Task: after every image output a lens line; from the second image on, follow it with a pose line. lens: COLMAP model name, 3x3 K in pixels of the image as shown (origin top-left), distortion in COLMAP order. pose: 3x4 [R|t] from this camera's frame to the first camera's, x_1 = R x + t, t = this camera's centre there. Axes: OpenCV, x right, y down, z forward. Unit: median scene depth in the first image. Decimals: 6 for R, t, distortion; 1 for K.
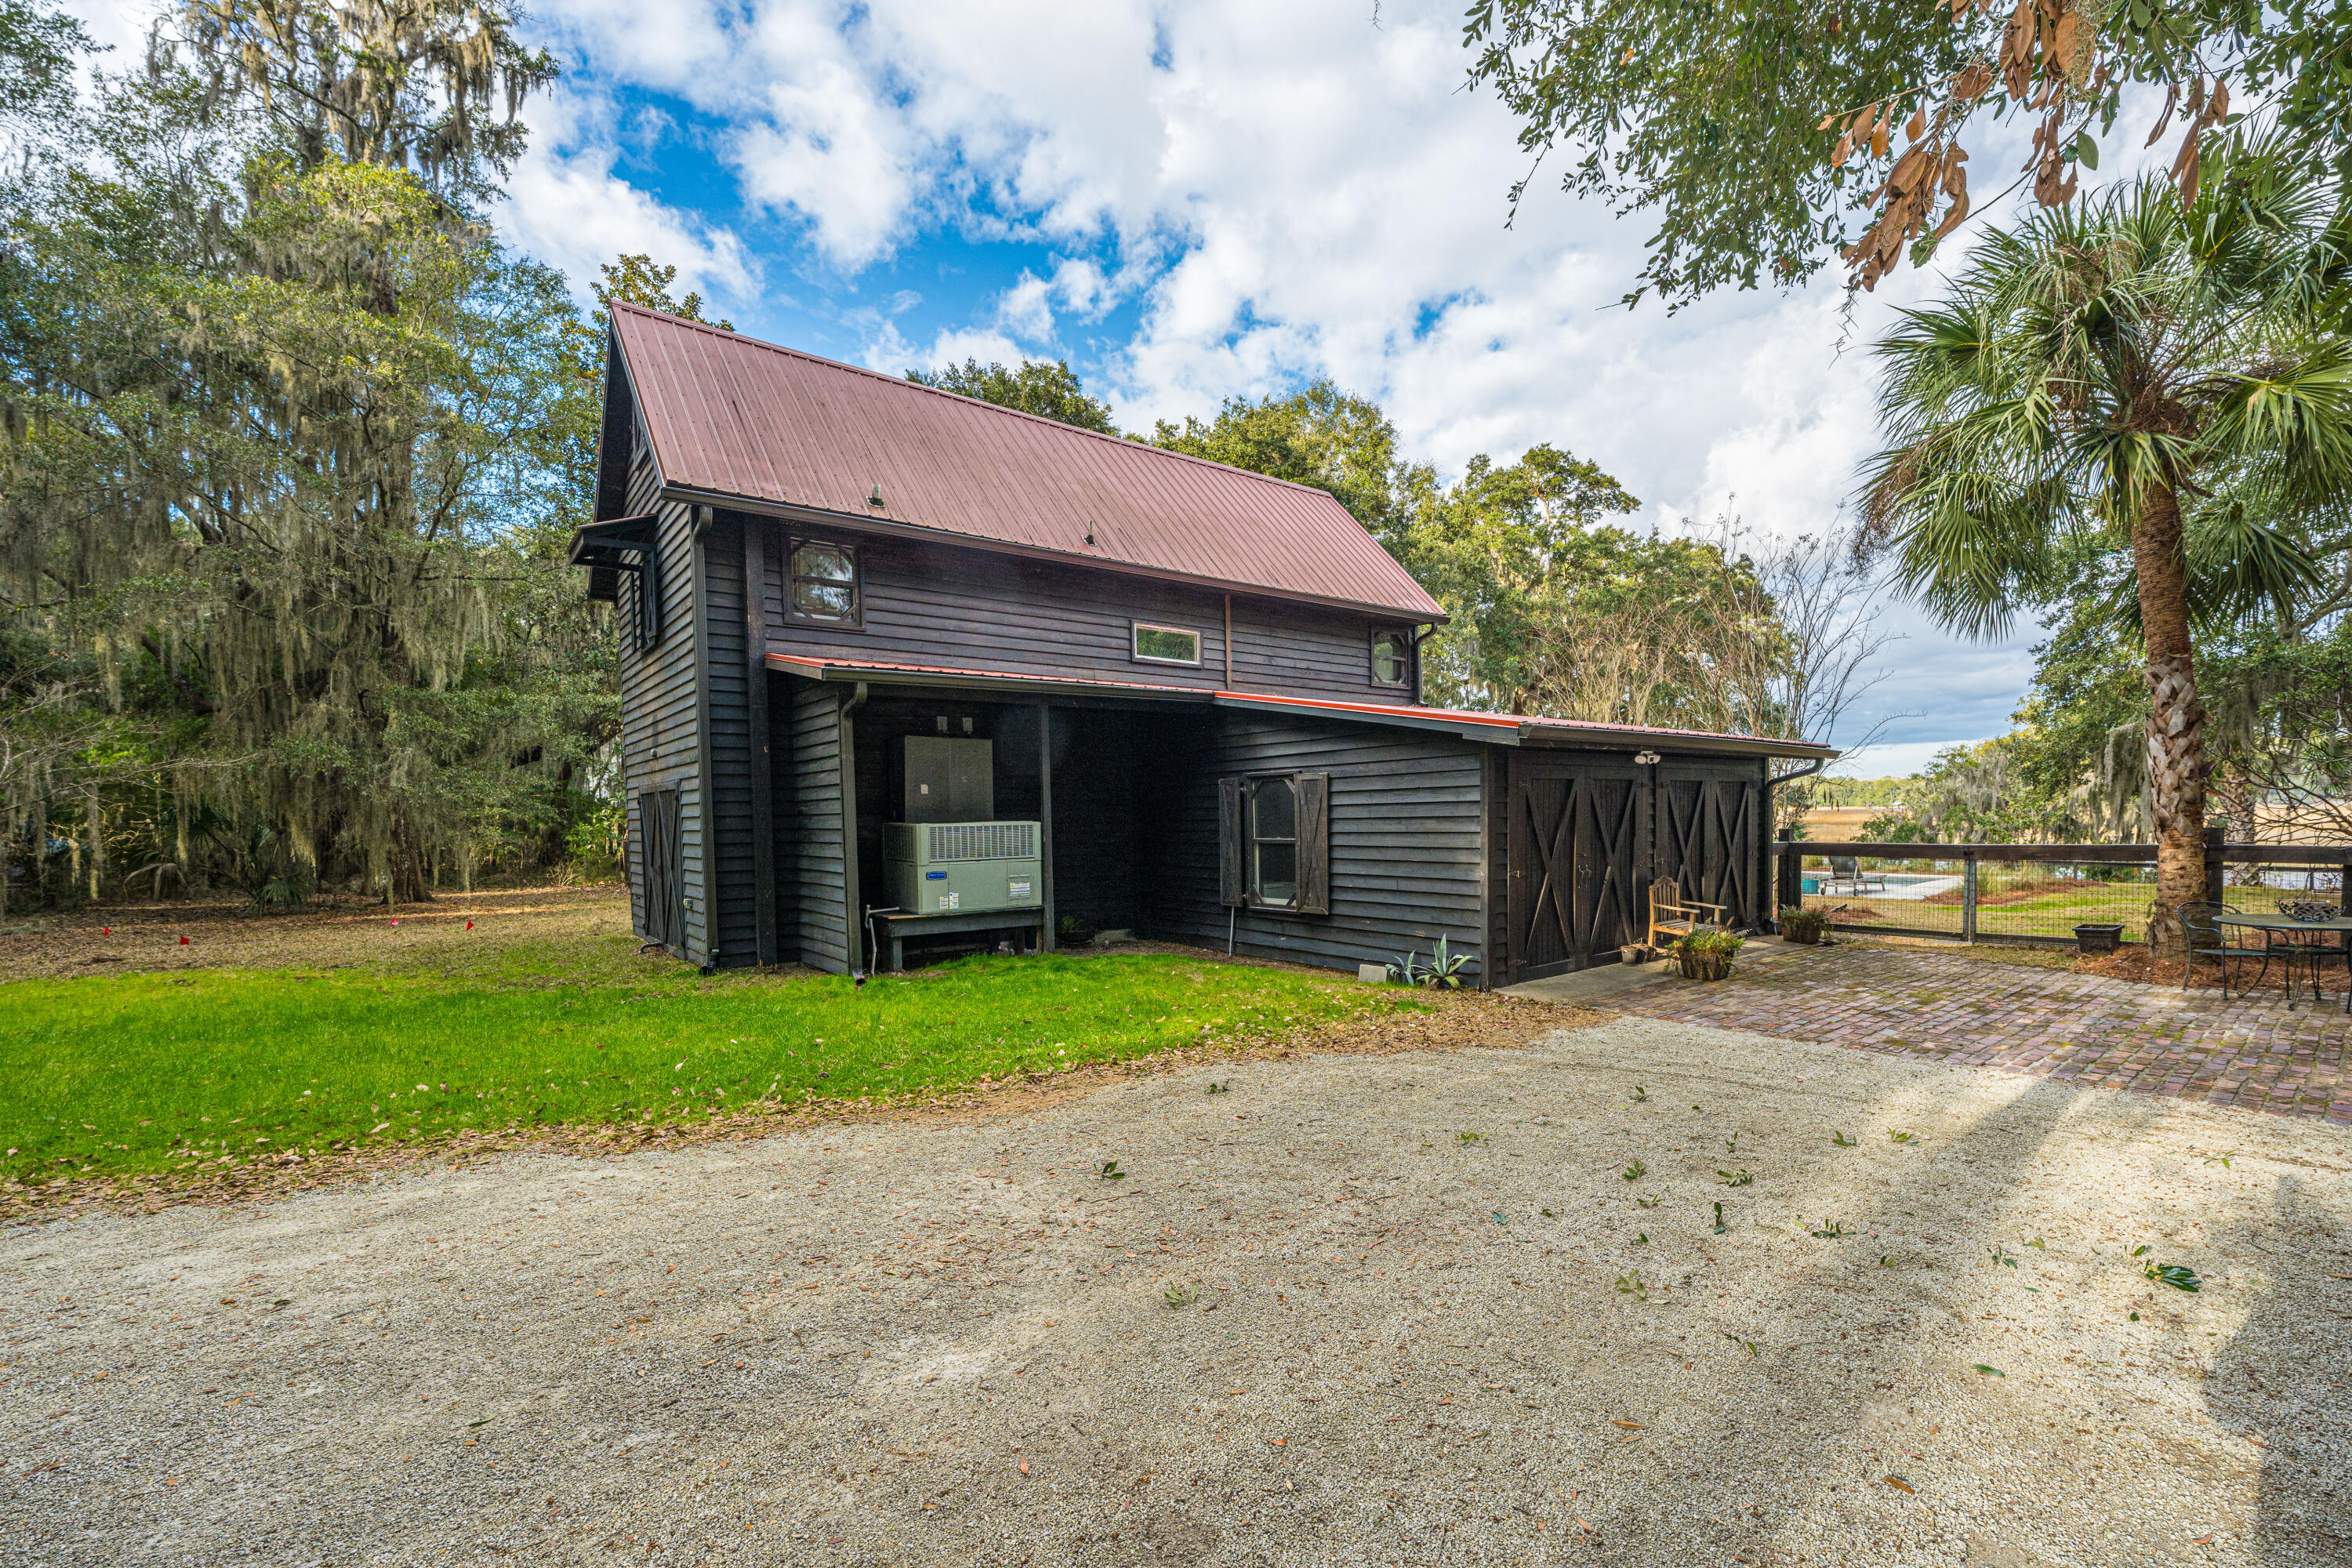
lens RADIAL K [[985.0, 0, 1252.2], [0, 985.0, 849.4], [0, 0, 1]] dist [0.000066, -0.000449]
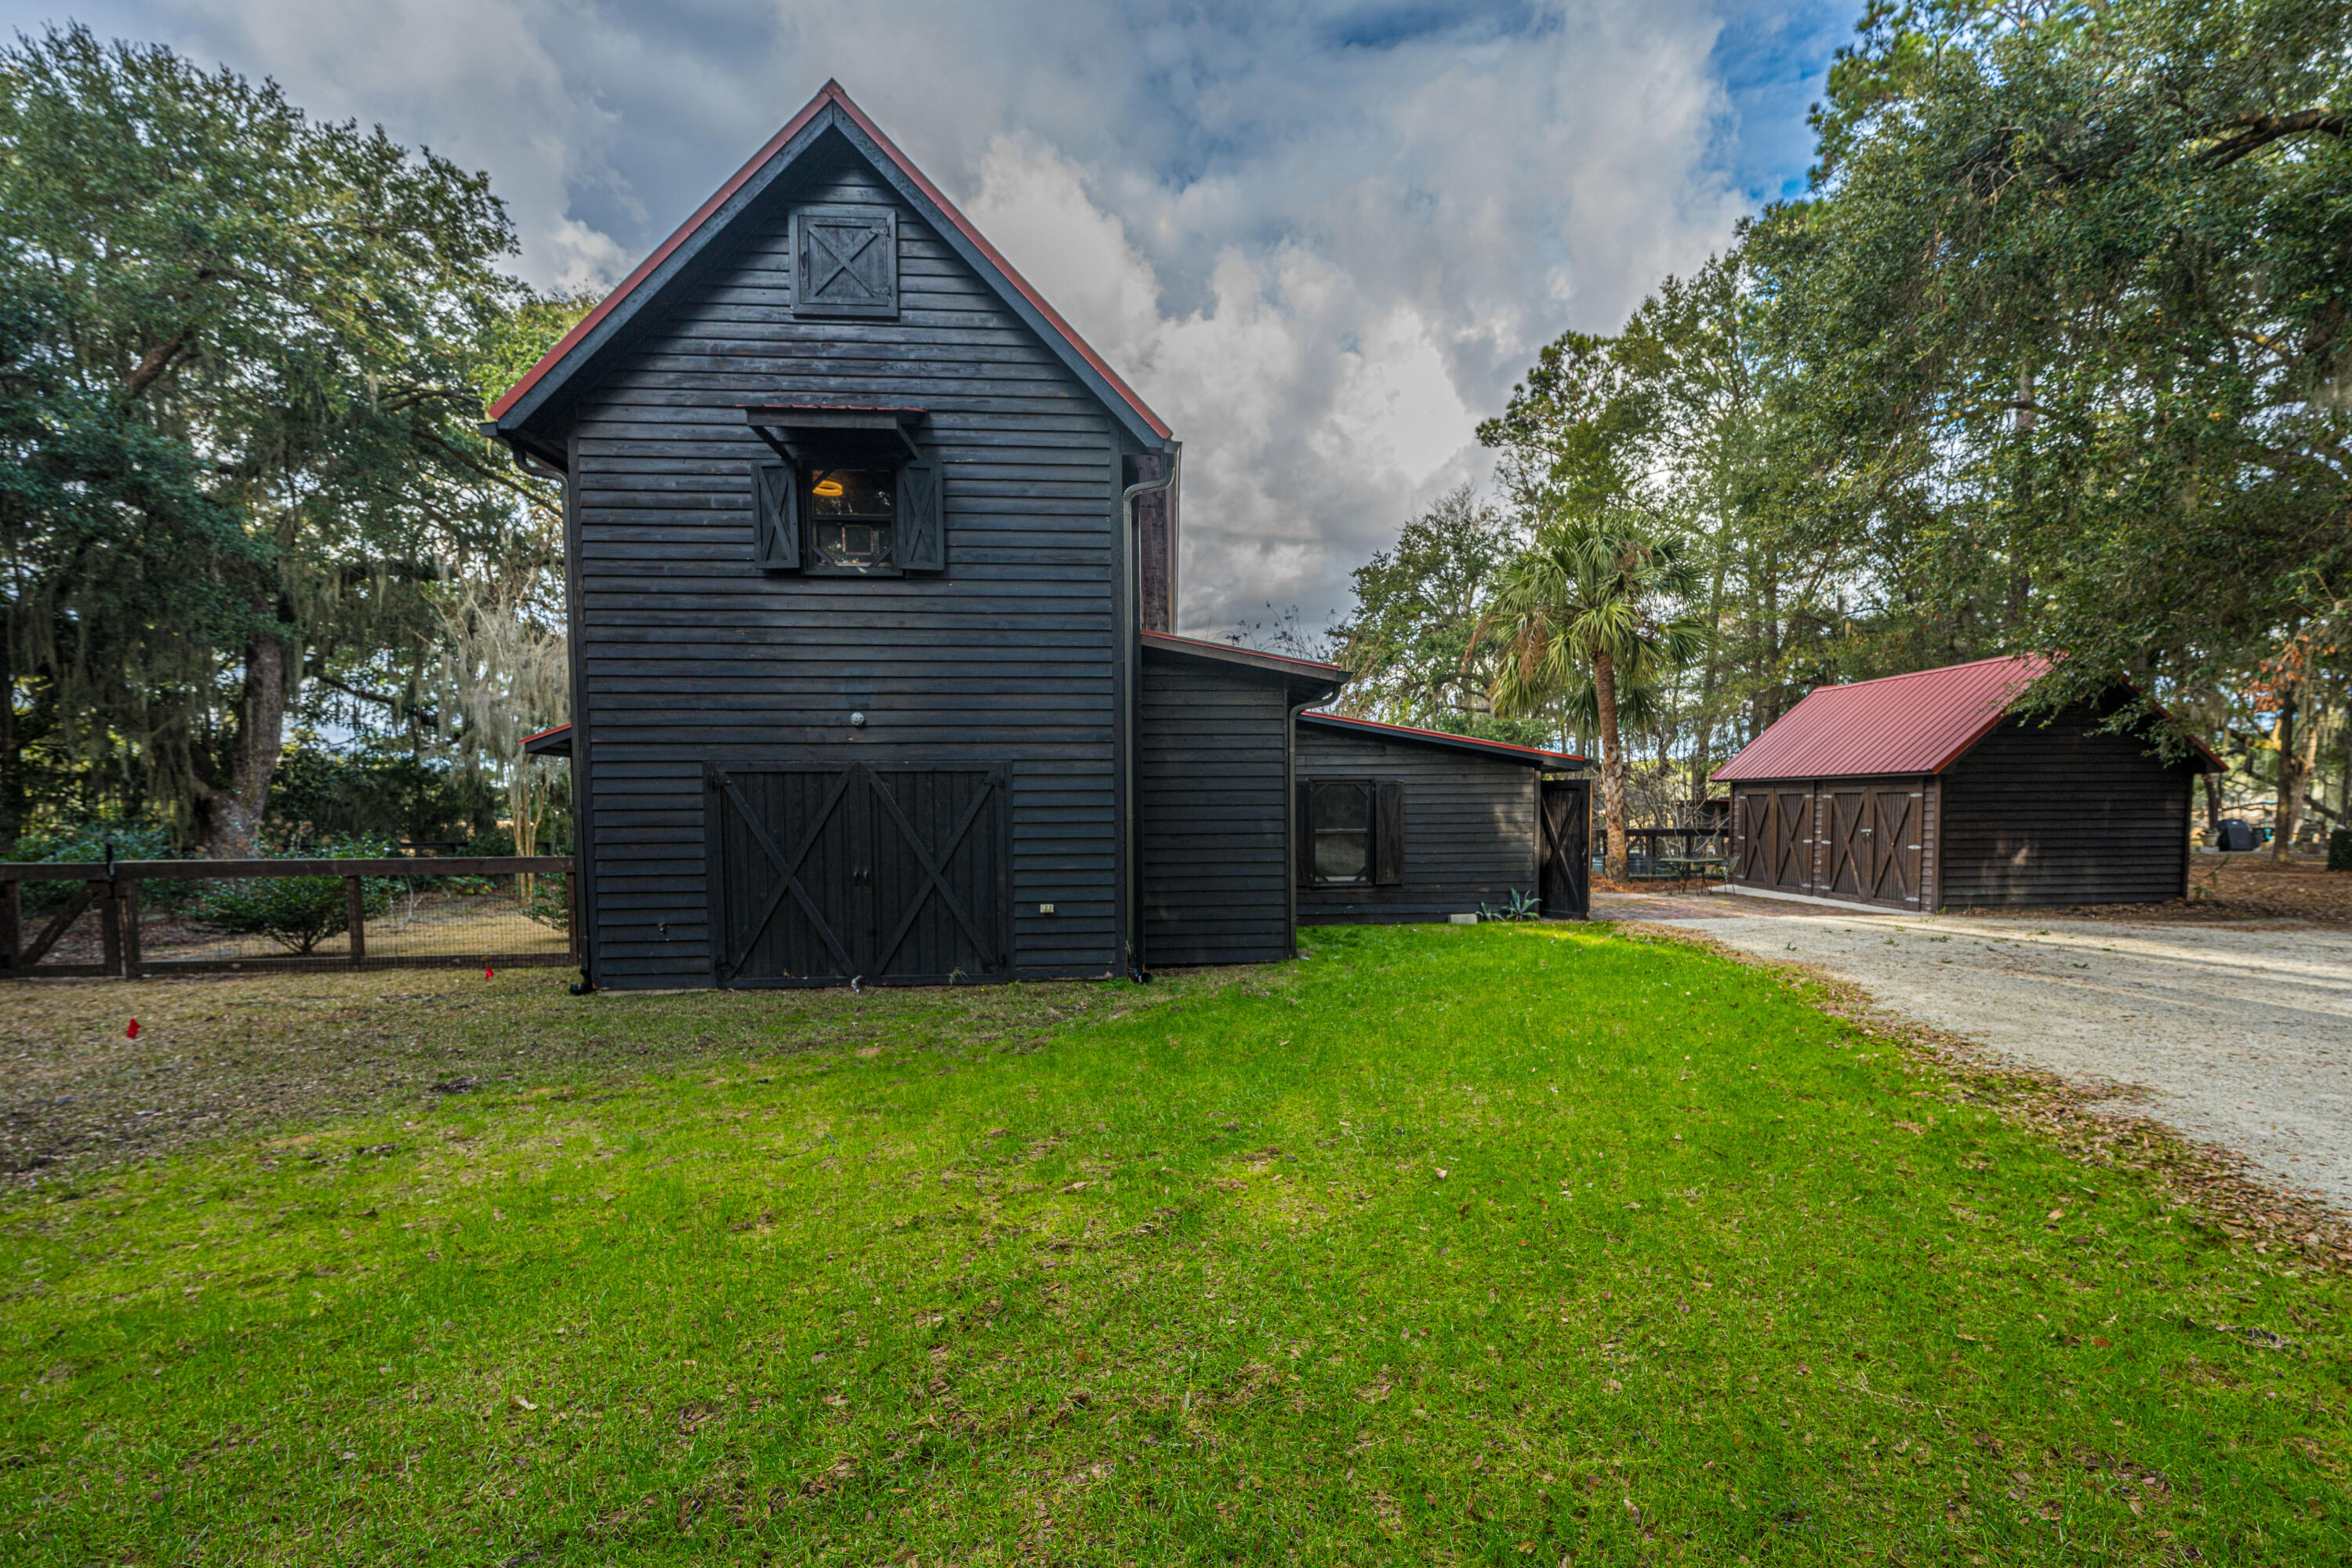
lens RADIAL K [[985.0, 0, 1252.9], [0, 985.0, 854.9], [0, 0, 1]] dist [0.000066, -0.000449]
pose [[0.577098, -0.025166, 0.816287, -1.087260], [0.027899, 0.999549, 0.011092, 0.004190], [-0.816199, 0.016372, 0.577540, 0.356099]]
